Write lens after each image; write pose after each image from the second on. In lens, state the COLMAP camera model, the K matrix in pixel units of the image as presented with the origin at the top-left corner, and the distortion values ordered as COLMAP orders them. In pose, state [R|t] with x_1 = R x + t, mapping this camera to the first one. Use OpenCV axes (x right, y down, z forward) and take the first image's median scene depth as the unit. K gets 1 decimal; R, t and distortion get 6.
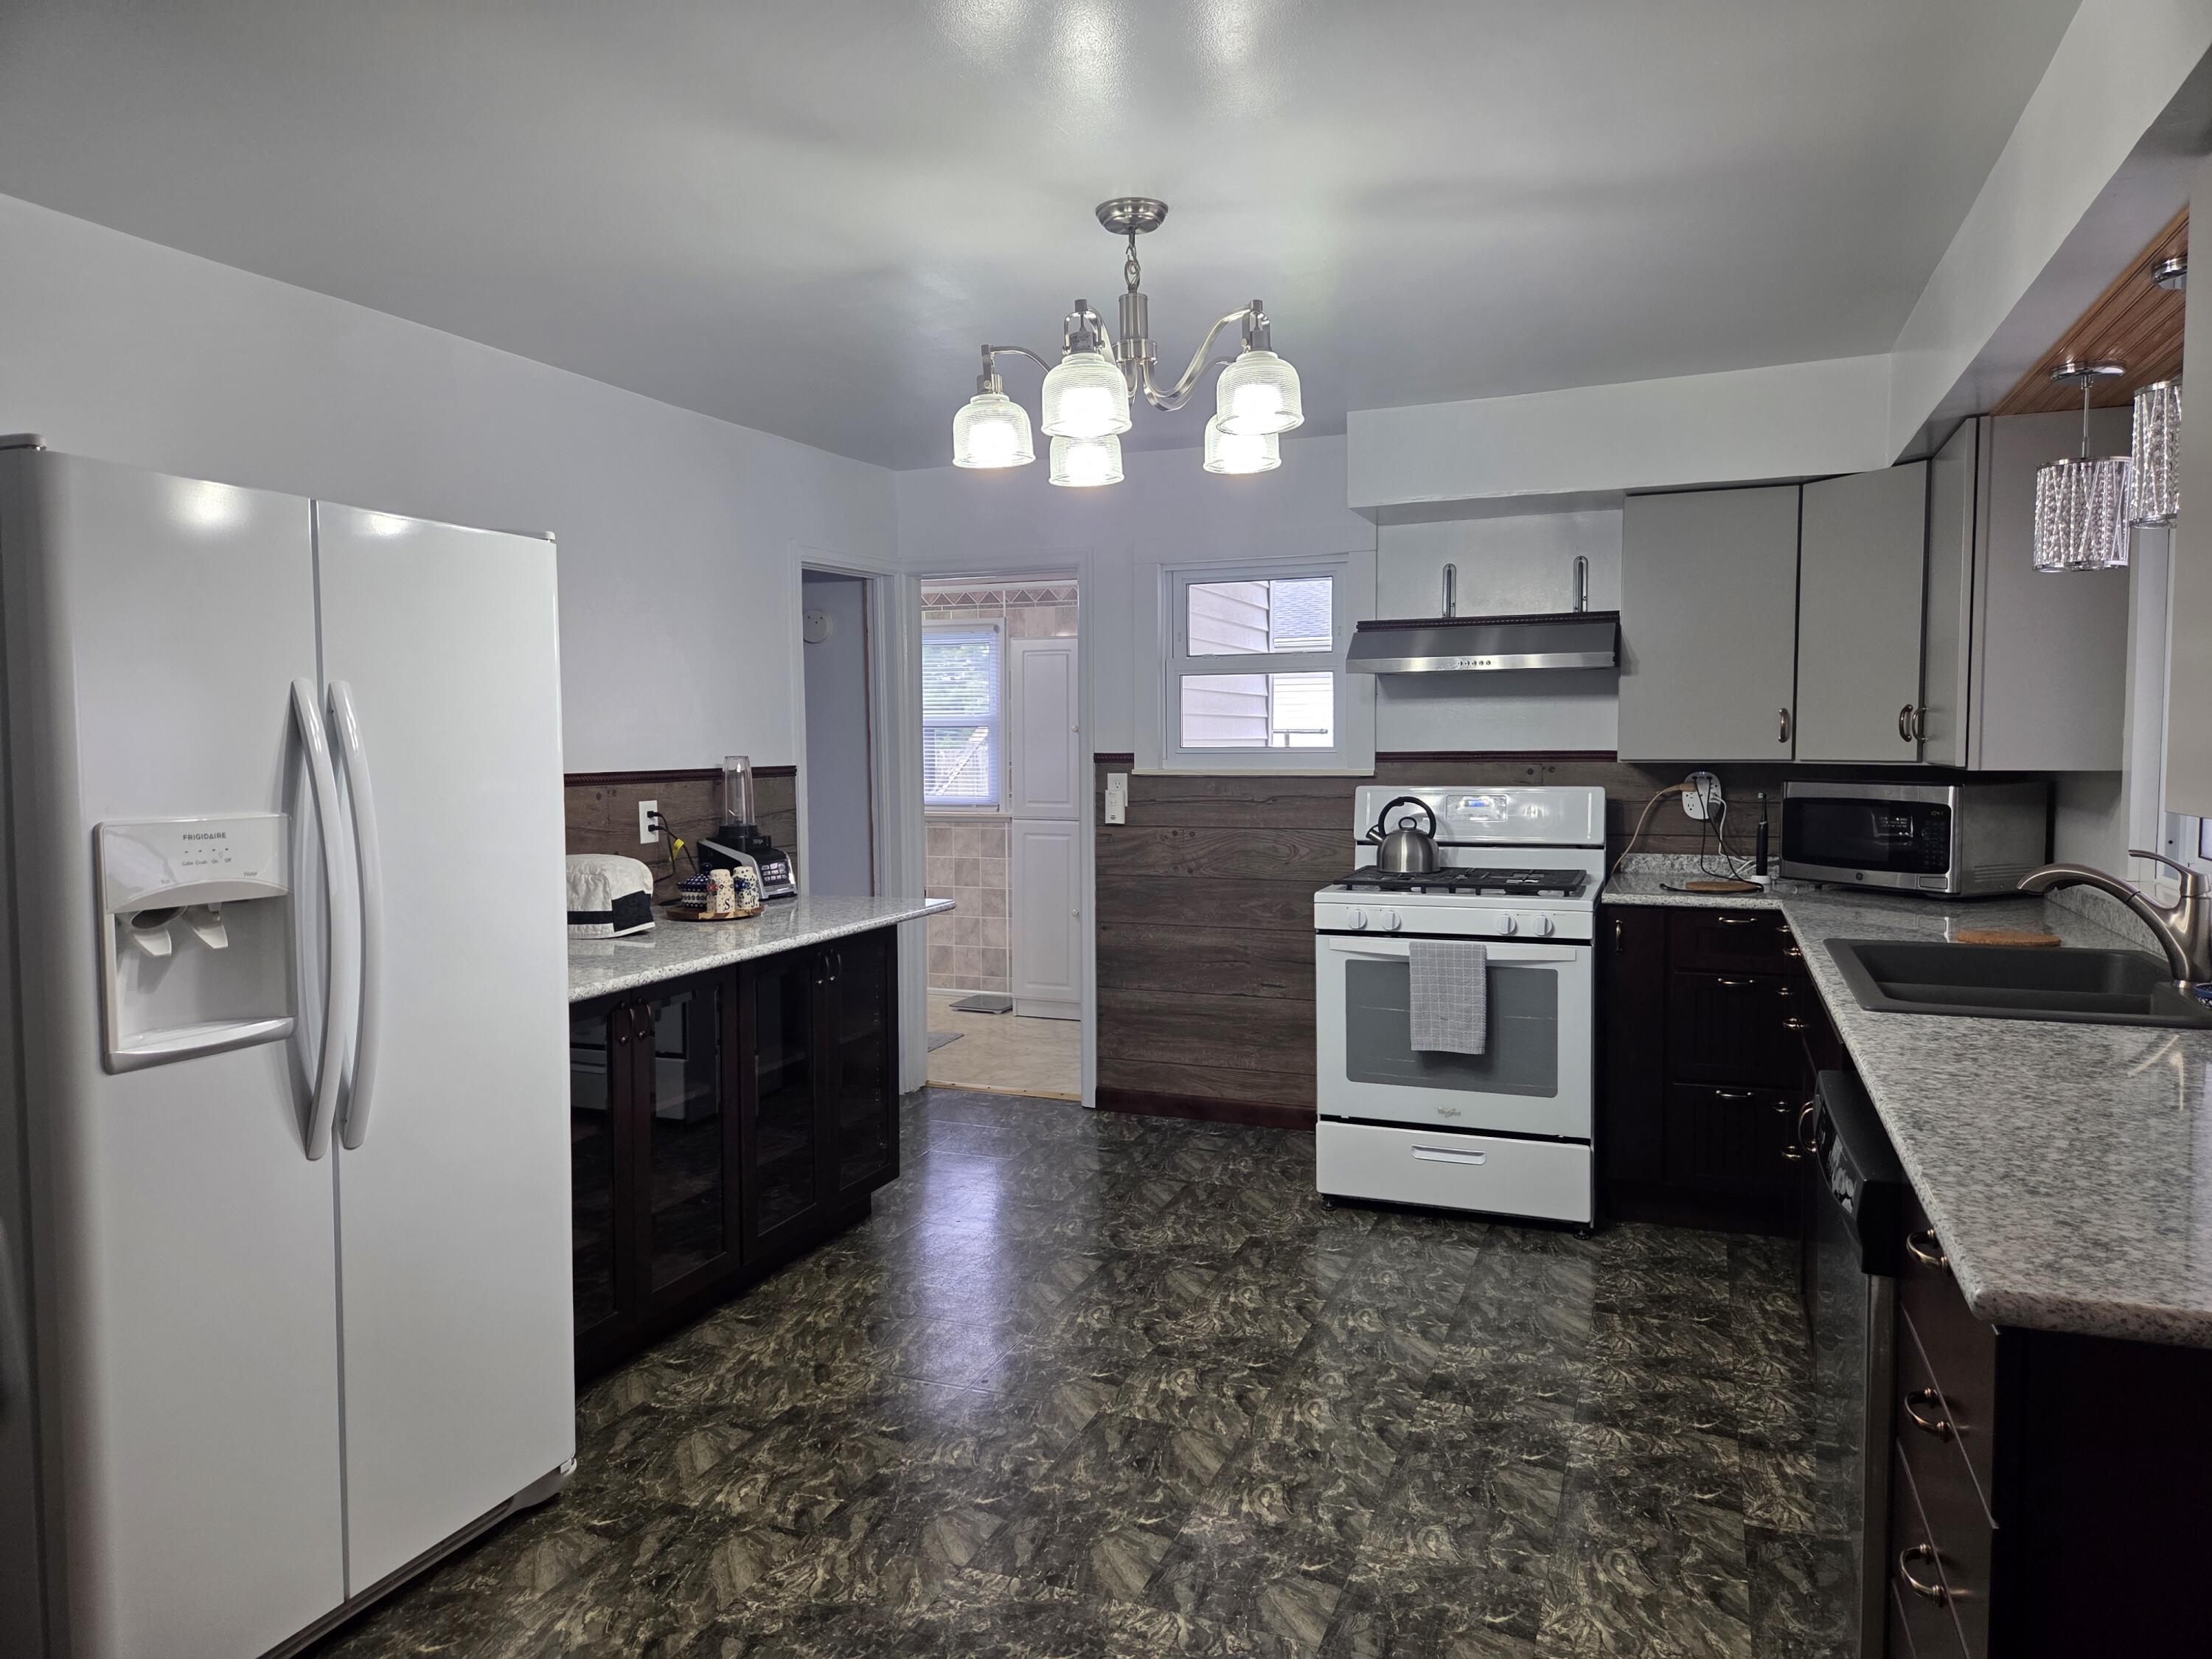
lens RADIAL K [[1492.7, 0, 1093.8], [0, 1492.7, 847.1], [0, 0, 1]] dist [0.083003, -0.070681]
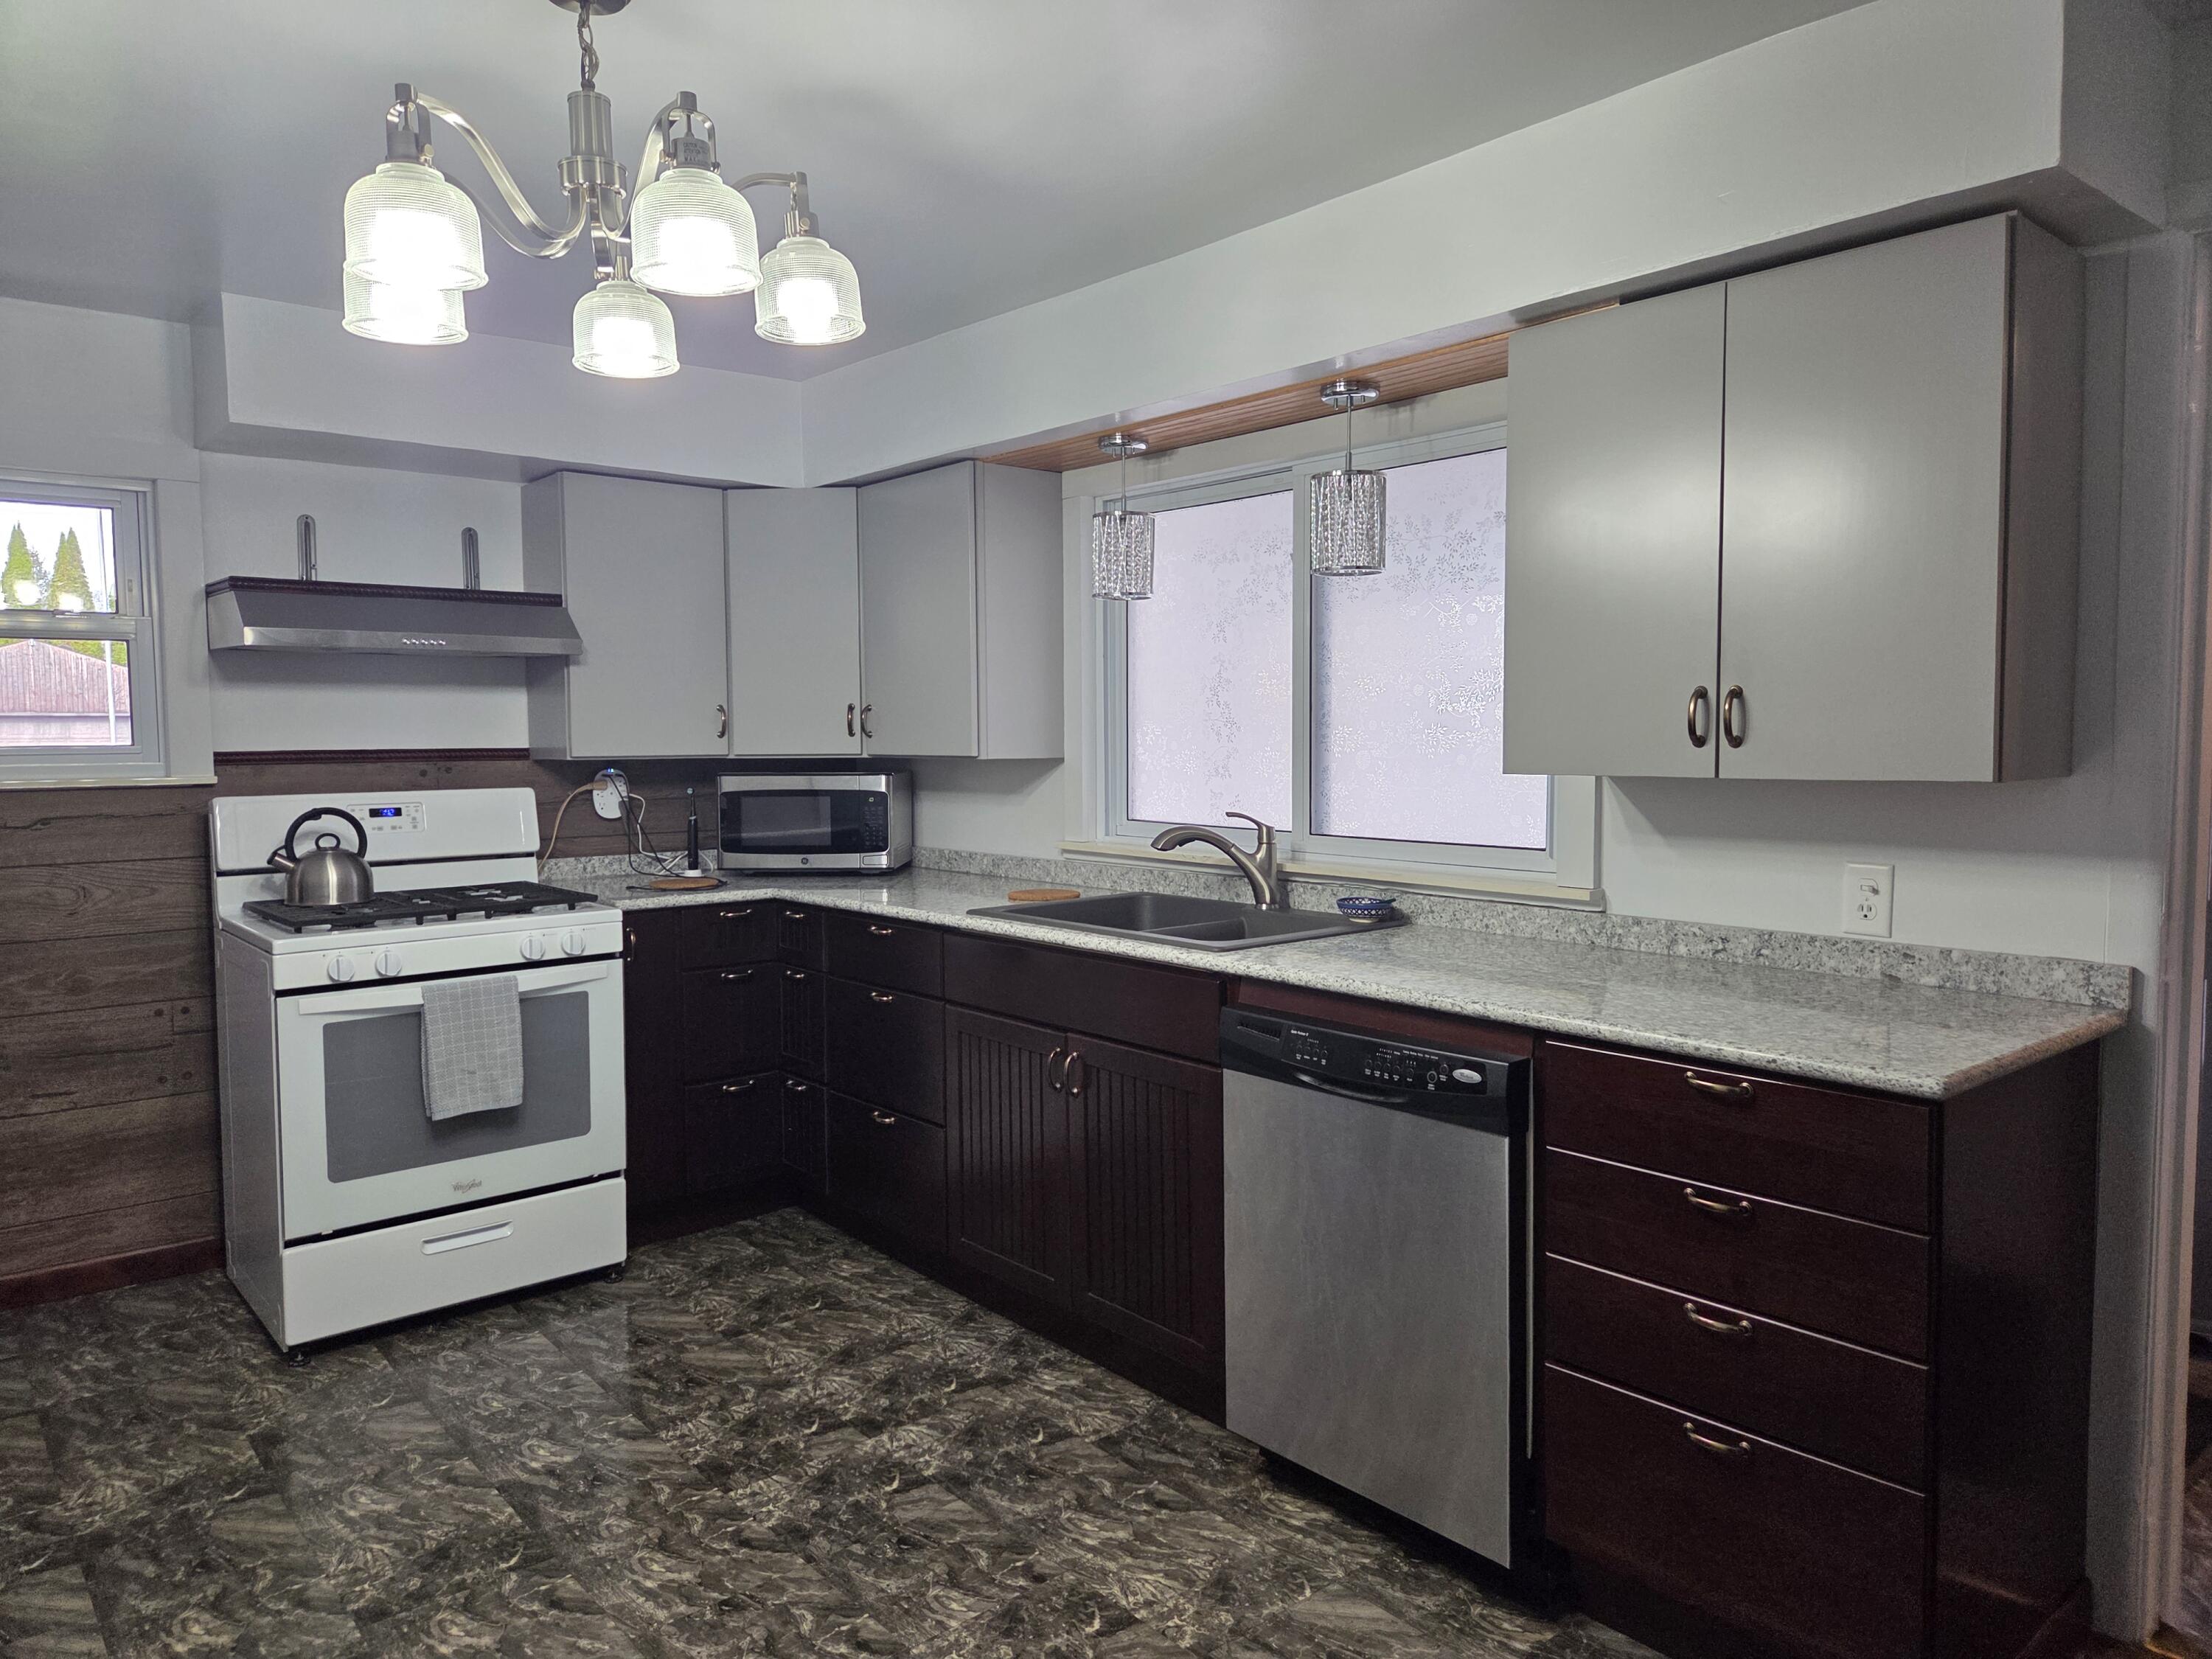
lens RADIAL K [[1492.7, 0, 1093.8], [0, 1492.7, 847.1], [0, 0, 1]] dist [0.083003, -0.070681]
pose [[0.473227, -0.066867, 0.878399, -0.326753], [0.071176, 0.996757, 0.037531, -0.015757], [-0.878060, 0.044760, 0.476452, 0.302170]]
